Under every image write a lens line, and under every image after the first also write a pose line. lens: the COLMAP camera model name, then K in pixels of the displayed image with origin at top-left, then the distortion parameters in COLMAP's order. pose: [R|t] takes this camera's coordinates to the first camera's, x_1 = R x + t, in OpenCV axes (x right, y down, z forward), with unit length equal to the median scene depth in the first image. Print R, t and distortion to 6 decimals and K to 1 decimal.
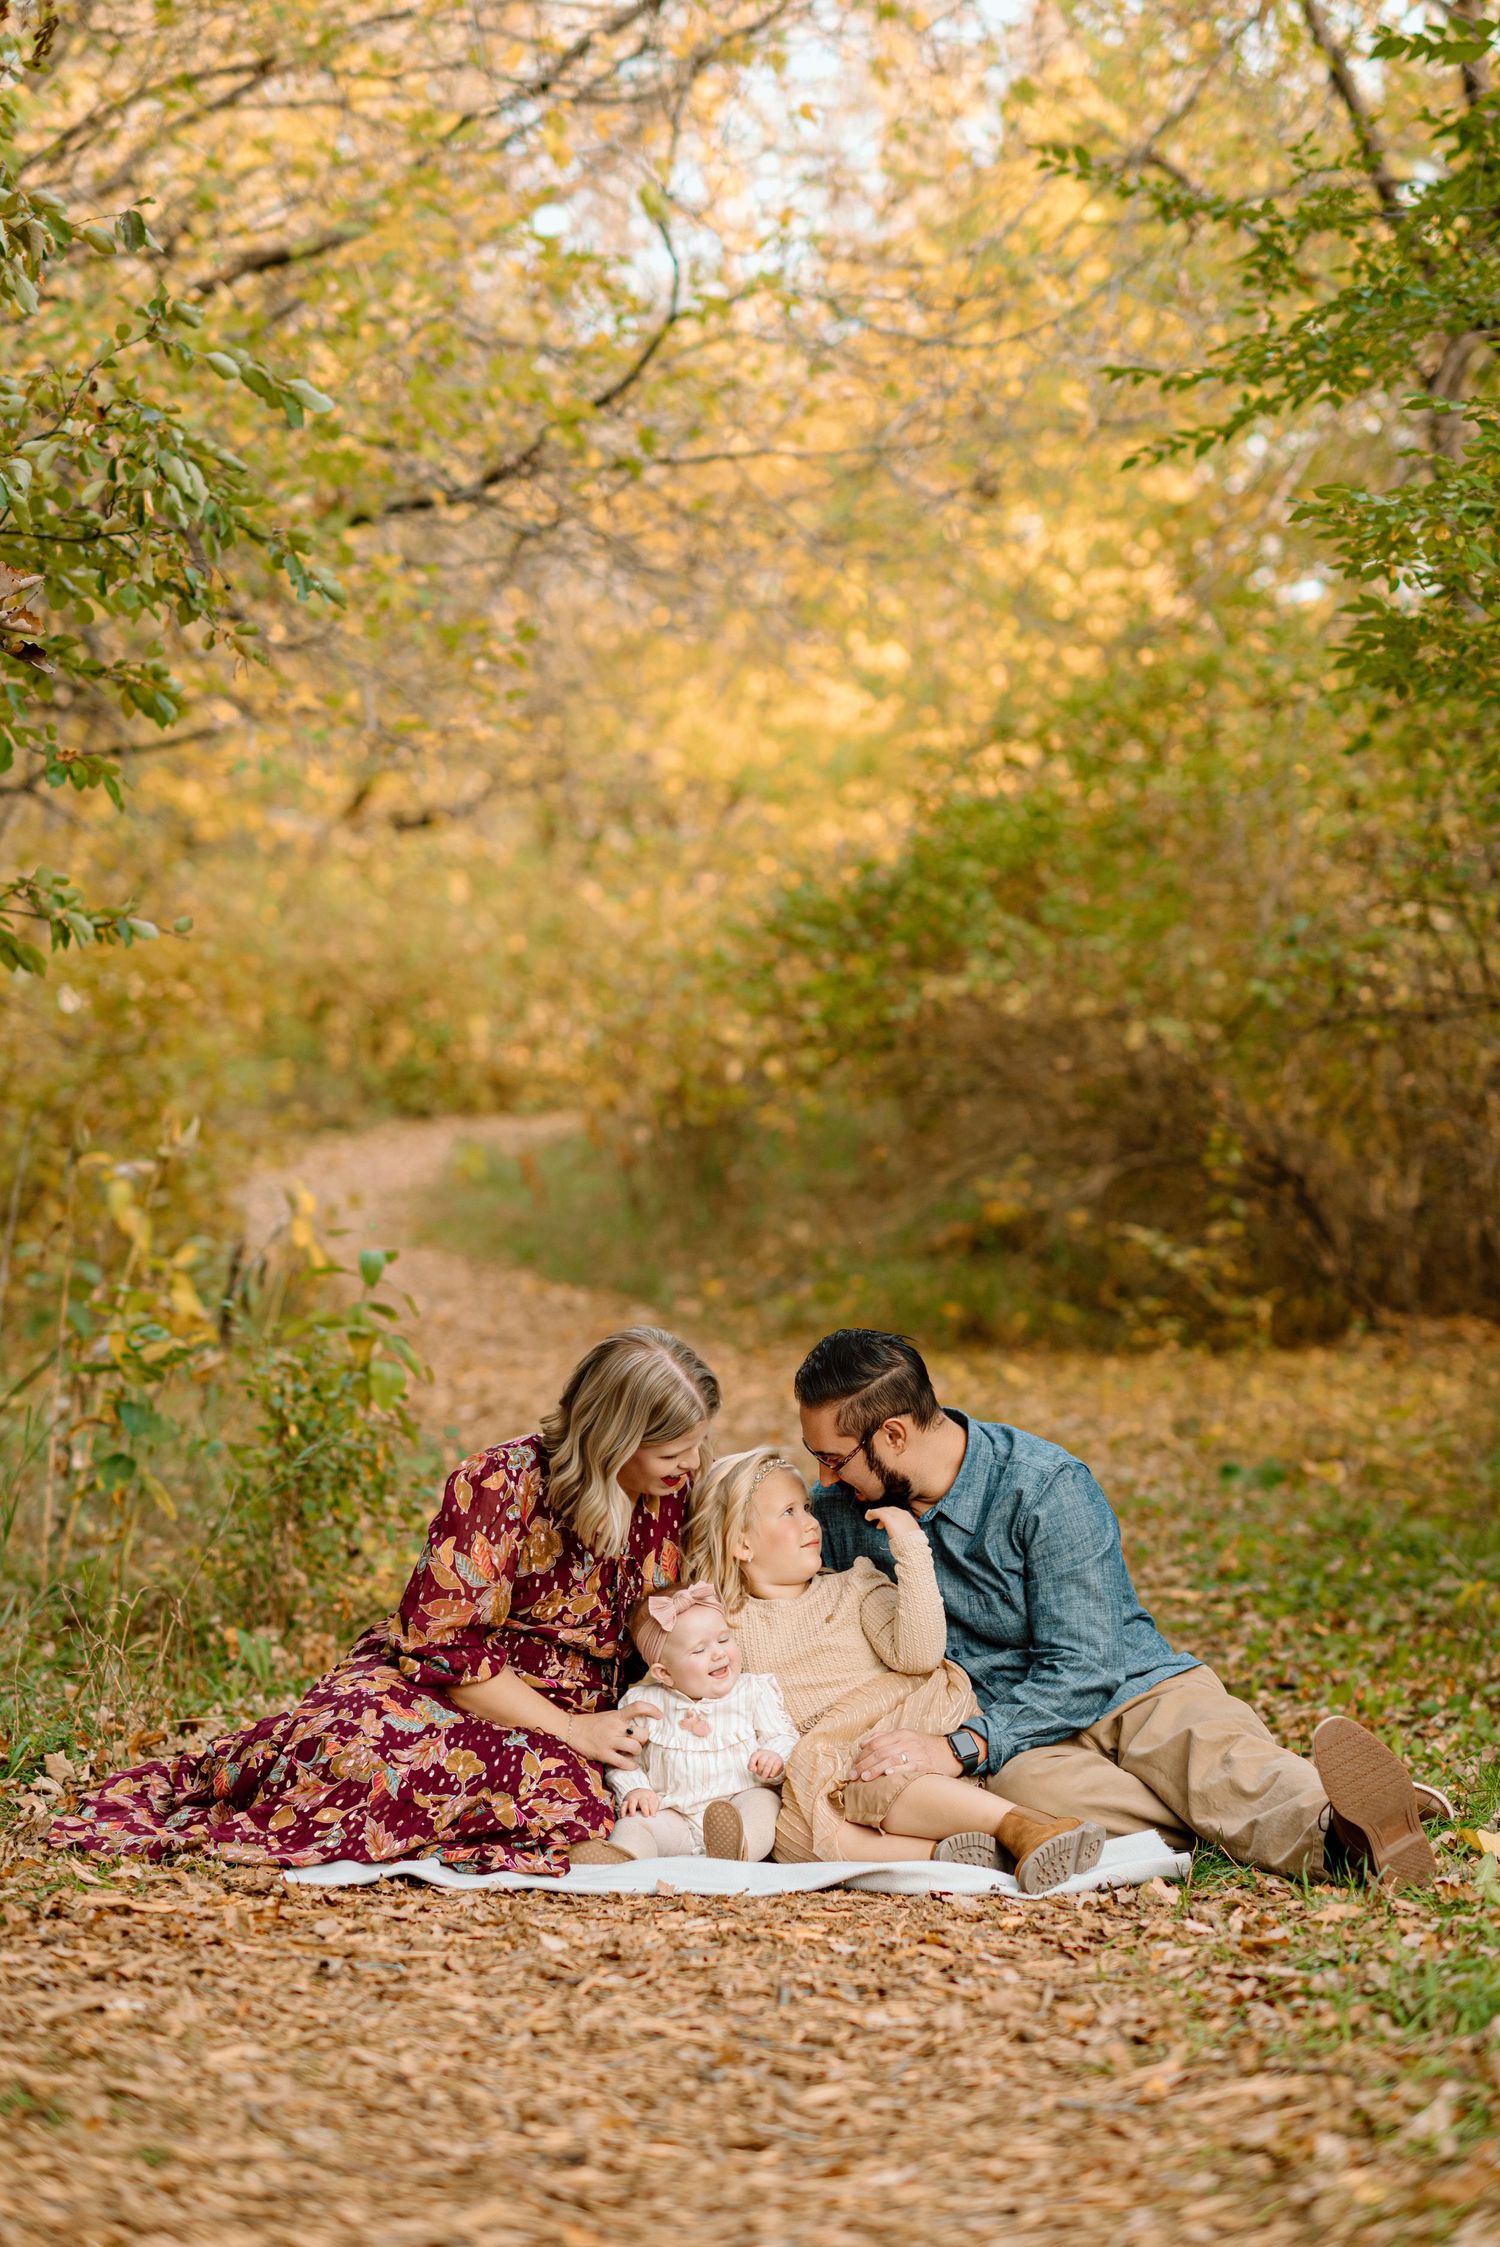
lens RADIAL K [[5425.7, 0, 752.2], [0, 5425.7, 1120.9], [0, 0, 1]] dist [0.497672, -4.307231]
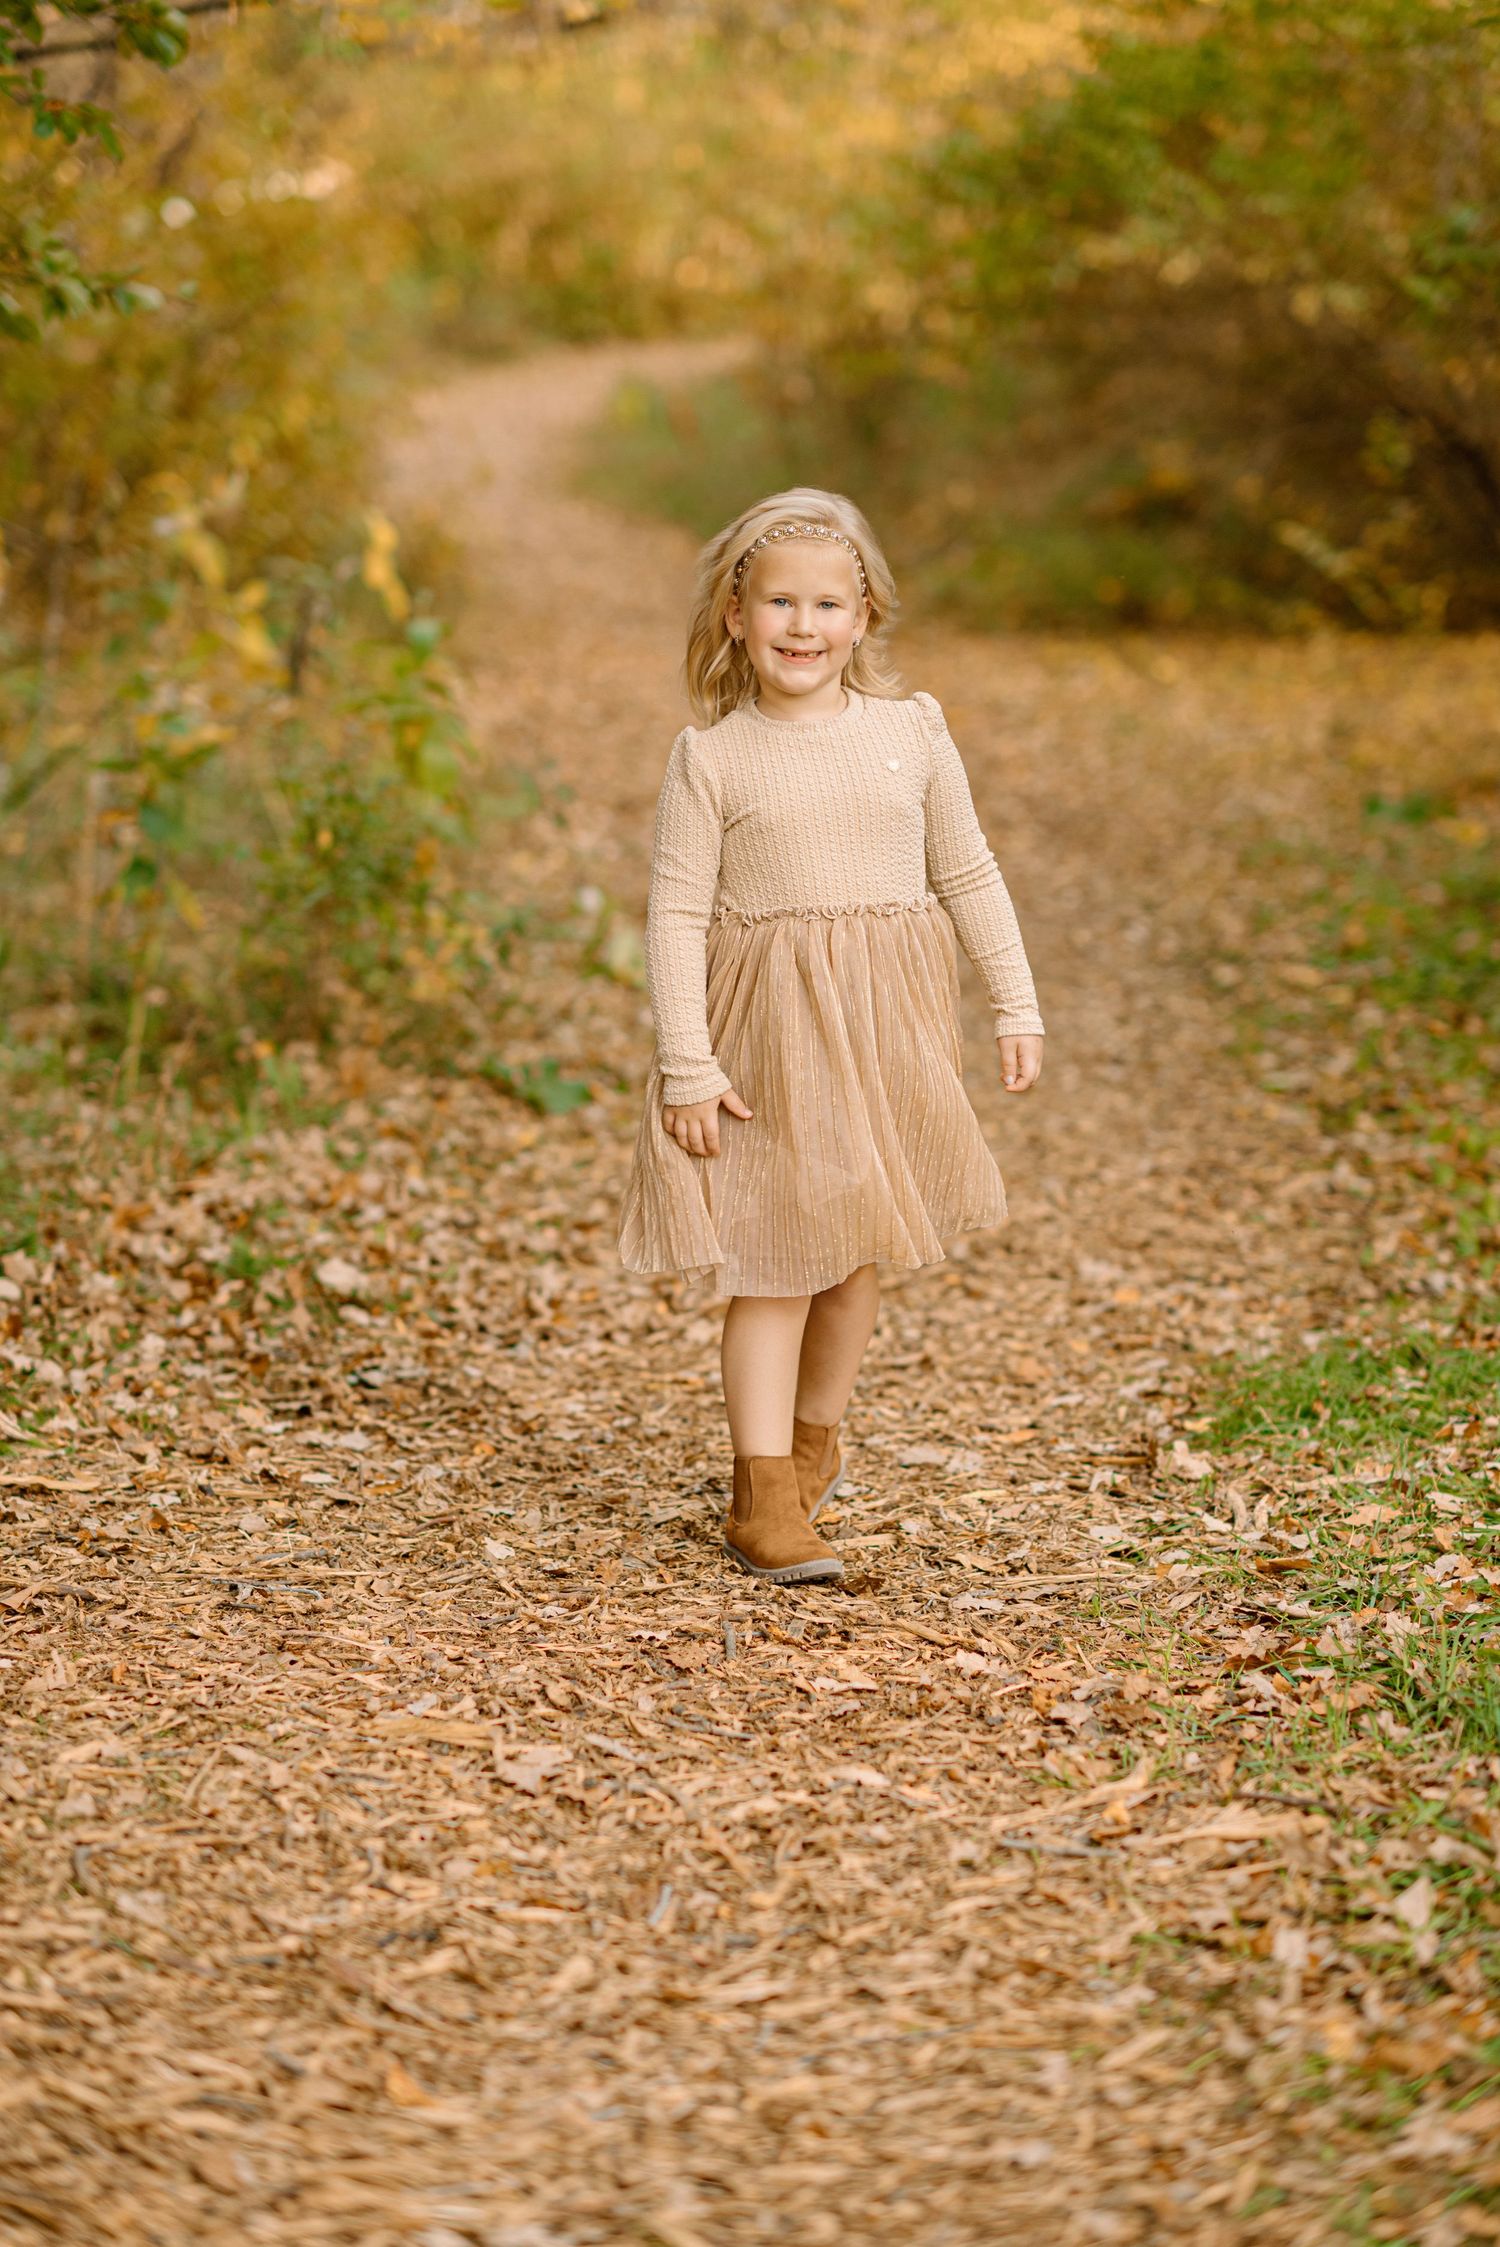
lens RADIAL K [[5421.6, 0, 768.8], [0, 5421.6, 1121.3], [0, 0, 1]] dist [0.451520, -3.757566]
pose [[0.999300, 0.011941, -0.035465, 0.021659], [-0.006463, 0.988554, 0.150731, -0.030945], [0.036859, -0.150396, 0.987938, 0.065091]]
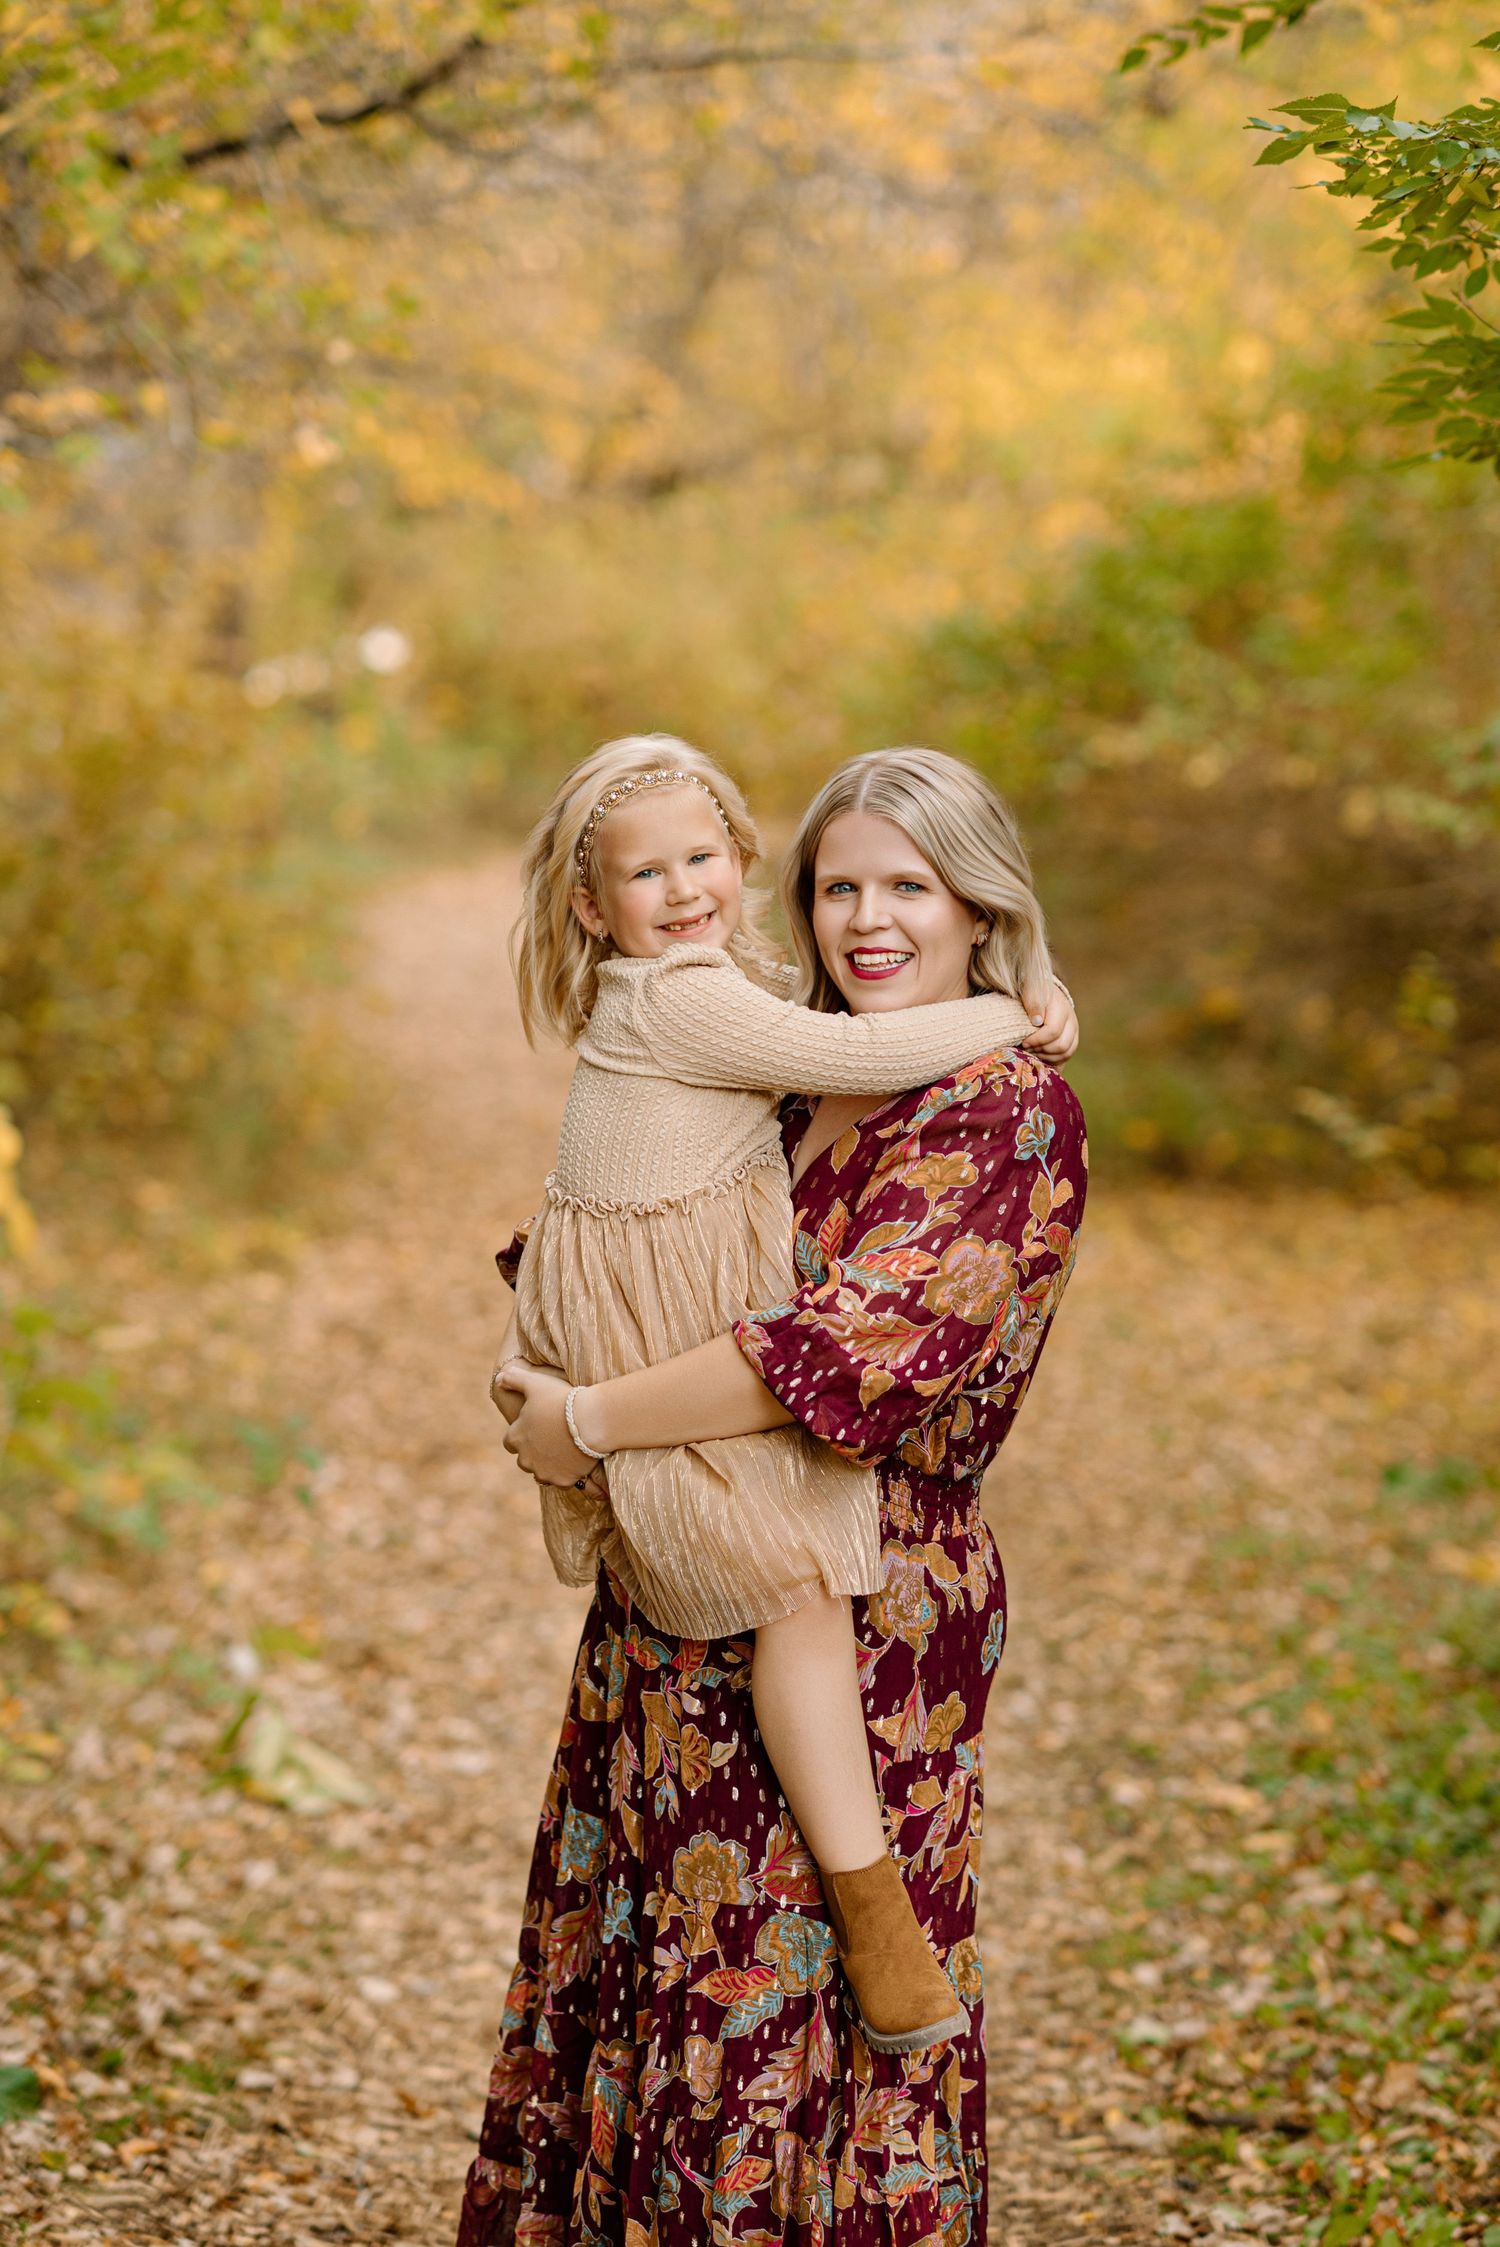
lens RADIAL K [[5324.0, 0, 753.6], [0, 5324.0, 1124.1], [0, 0, 1]] dist [0.594490, -5.268765]
pose [[0.996936, 0.018324, -0.076051, 0.072874], [-0.012865, 0.997346, 0.071658, -0.042482], [0.077162, -0.070460, 0.994526, 0.369382]]
